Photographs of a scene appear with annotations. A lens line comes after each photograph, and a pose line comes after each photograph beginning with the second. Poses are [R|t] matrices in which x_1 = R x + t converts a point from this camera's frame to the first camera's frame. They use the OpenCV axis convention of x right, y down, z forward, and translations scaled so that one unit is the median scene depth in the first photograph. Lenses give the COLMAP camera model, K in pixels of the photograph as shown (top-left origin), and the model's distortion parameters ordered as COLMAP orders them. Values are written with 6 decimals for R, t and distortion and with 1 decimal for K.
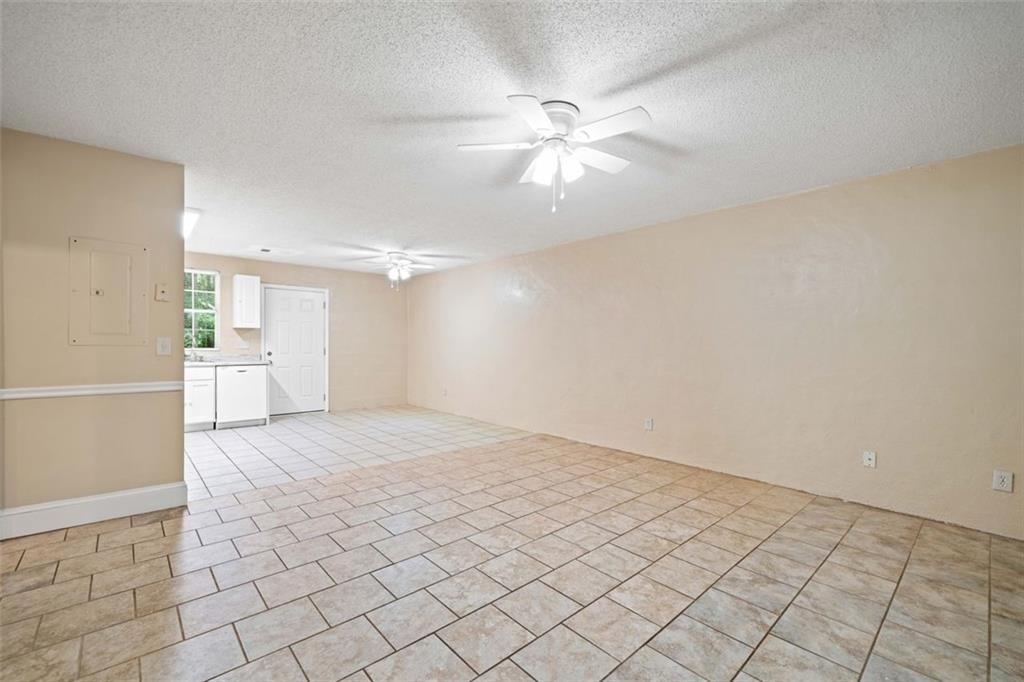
lens RADIAL K [[431.8, 0, 497.3], [0, 431.8, 348.5], [0, 0, 1]] dist [0.000093, -0.000054]
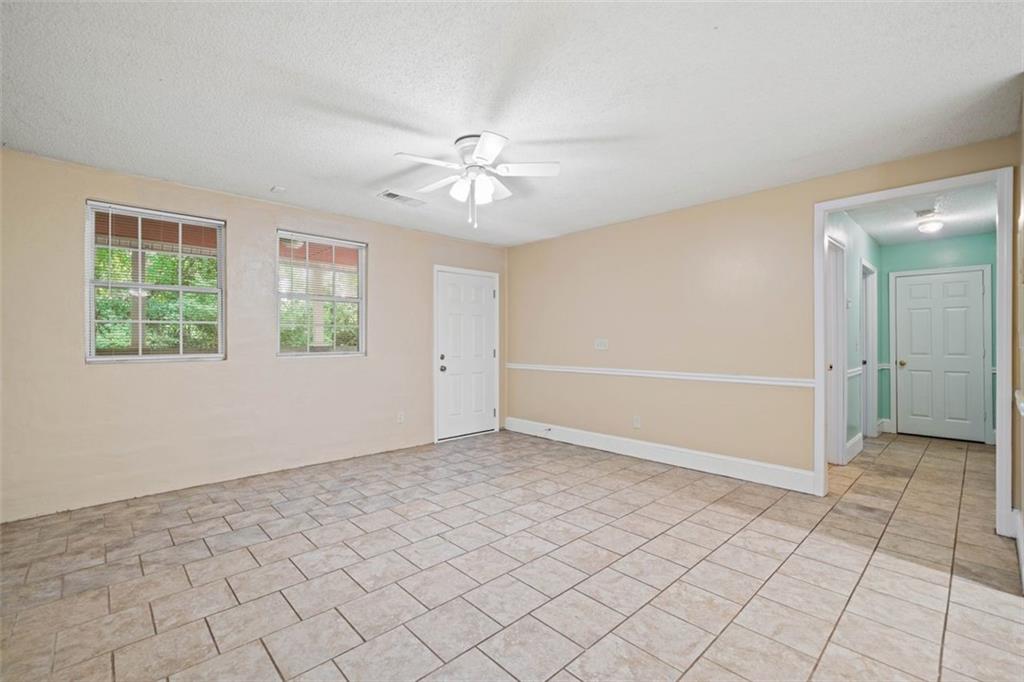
lens RADIAL K [[431.8, 0, 497.3], [0, 431.8, 348.5], [0, 0, 1]] dist [0.000093, -0.000054]
pose [[-0.998907, -0.004819, -0.046500, 0.116939], [-0.006097, 0.999606, 0.027393, -0.020719], [0.046350, 0.027647, -0.998543, 2.043697]]
